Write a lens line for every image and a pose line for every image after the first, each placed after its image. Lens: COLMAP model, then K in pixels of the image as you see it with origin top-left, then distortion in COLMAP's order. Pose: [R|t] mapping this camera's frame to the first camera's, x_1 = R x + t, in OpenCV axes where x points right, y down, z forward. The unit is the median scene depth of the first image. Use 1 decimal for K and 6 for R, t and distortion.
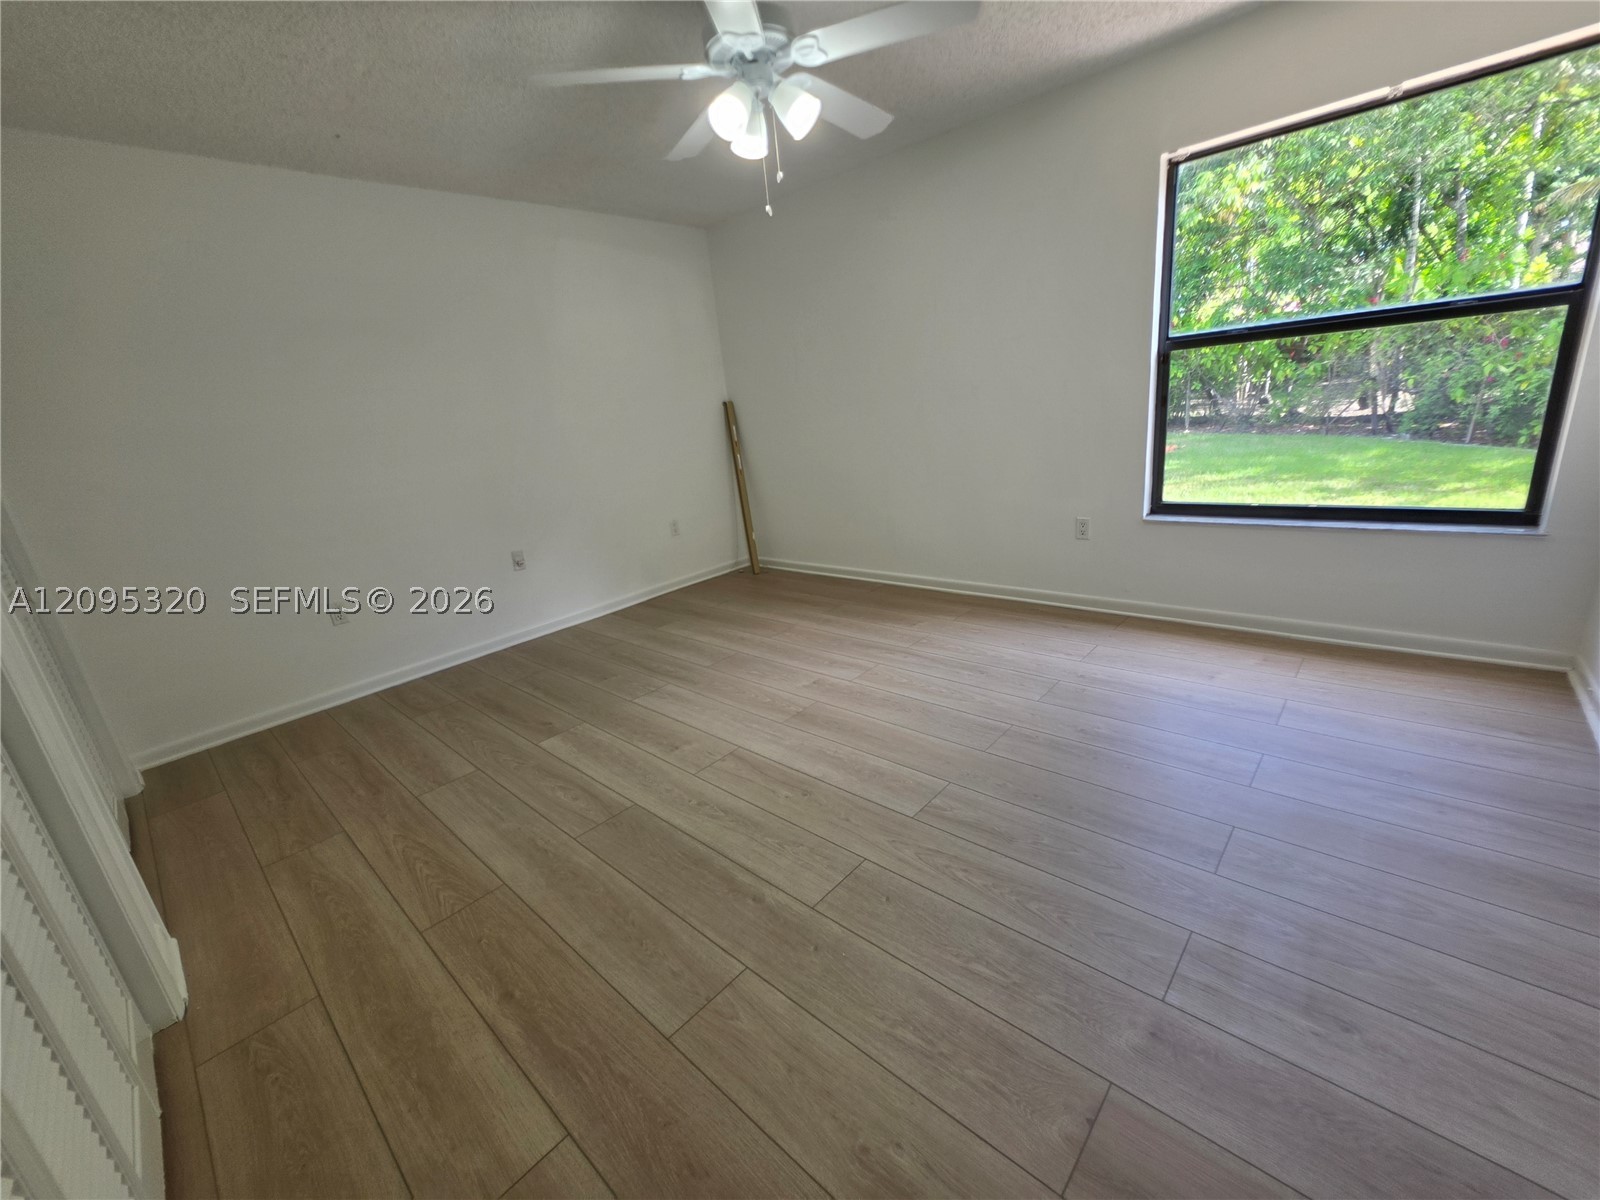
lens RADIAL K [[647.5, 0, 802.2], [0, 647.5, 588.9], [0, 0, 1]] dist [-0.008447, 0.001110]
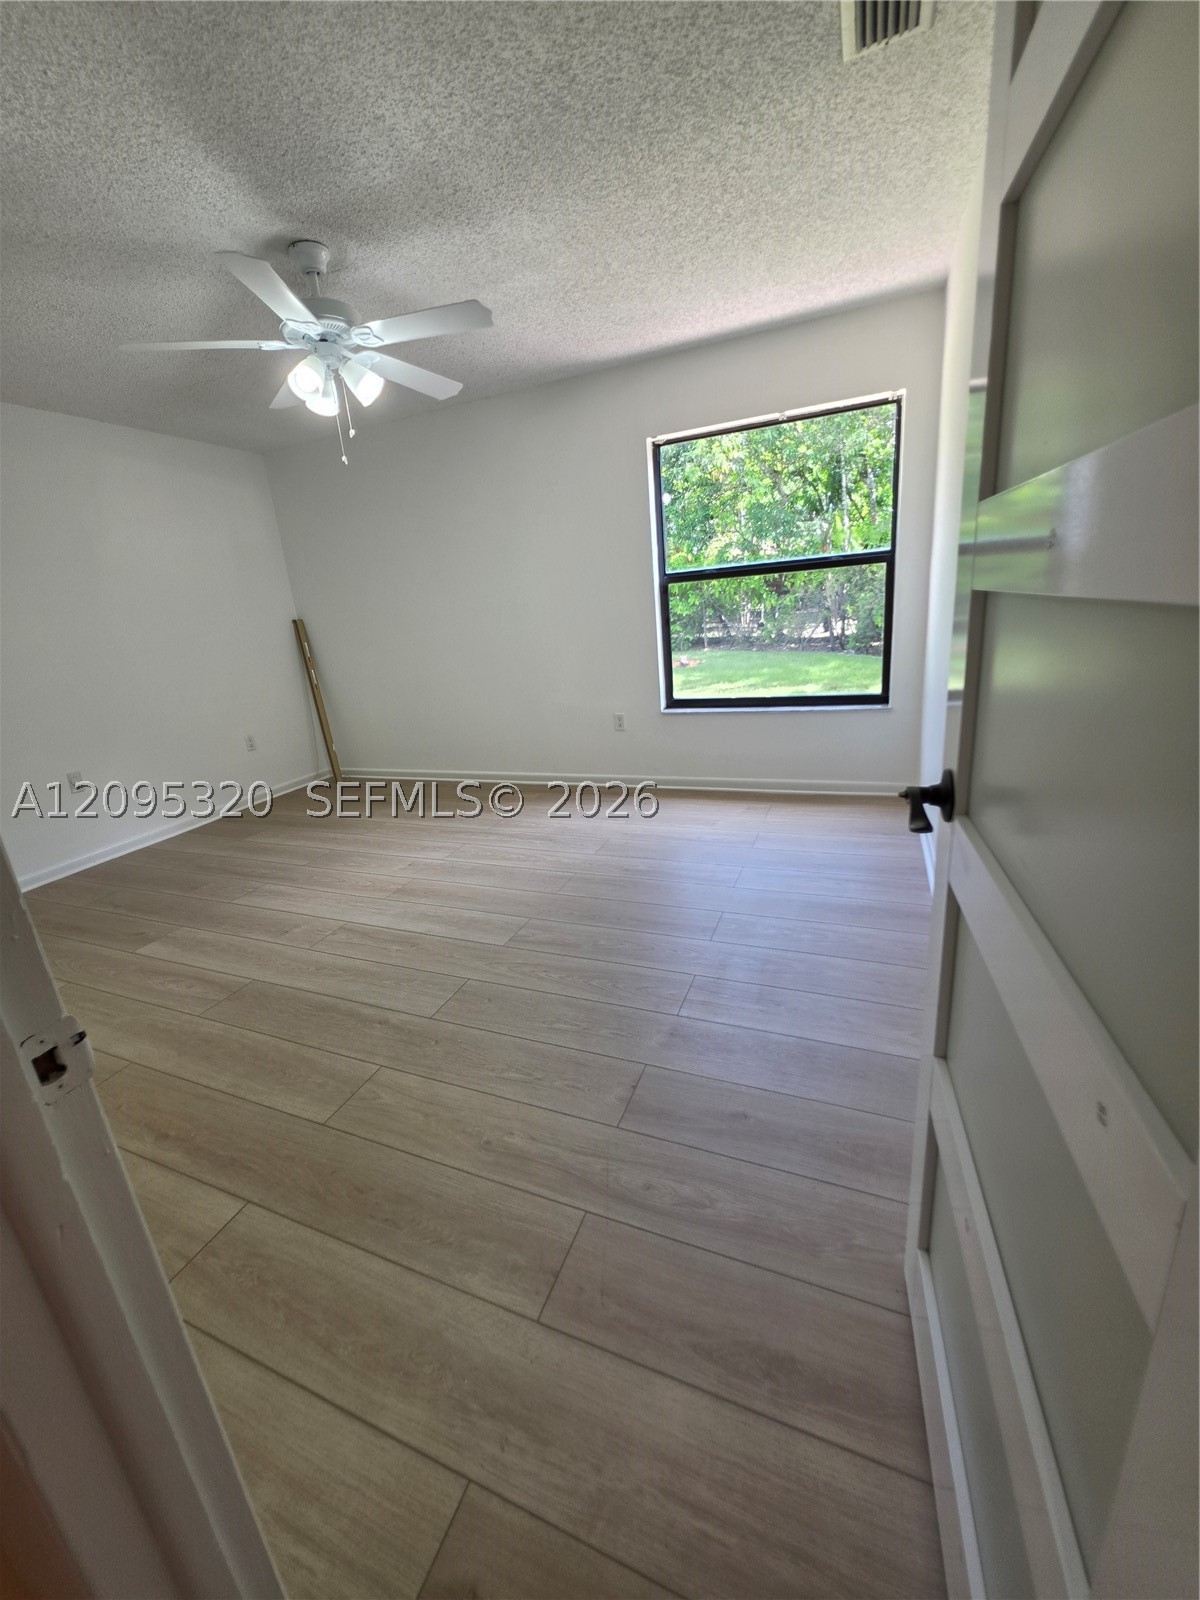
lens RADIAL K [[647.5, 0, 596.3], [0, 647.5, 798.7], [0, 0, 1]] dist [-0.008447, 0.001110]
pose [[0.941883, -0.077960, 0.326770, -0.040908], [0.084044, 0.996452, -0.004516, 0.071603], [-0.325259, 0.031717, 0.945093, -0.216833]]
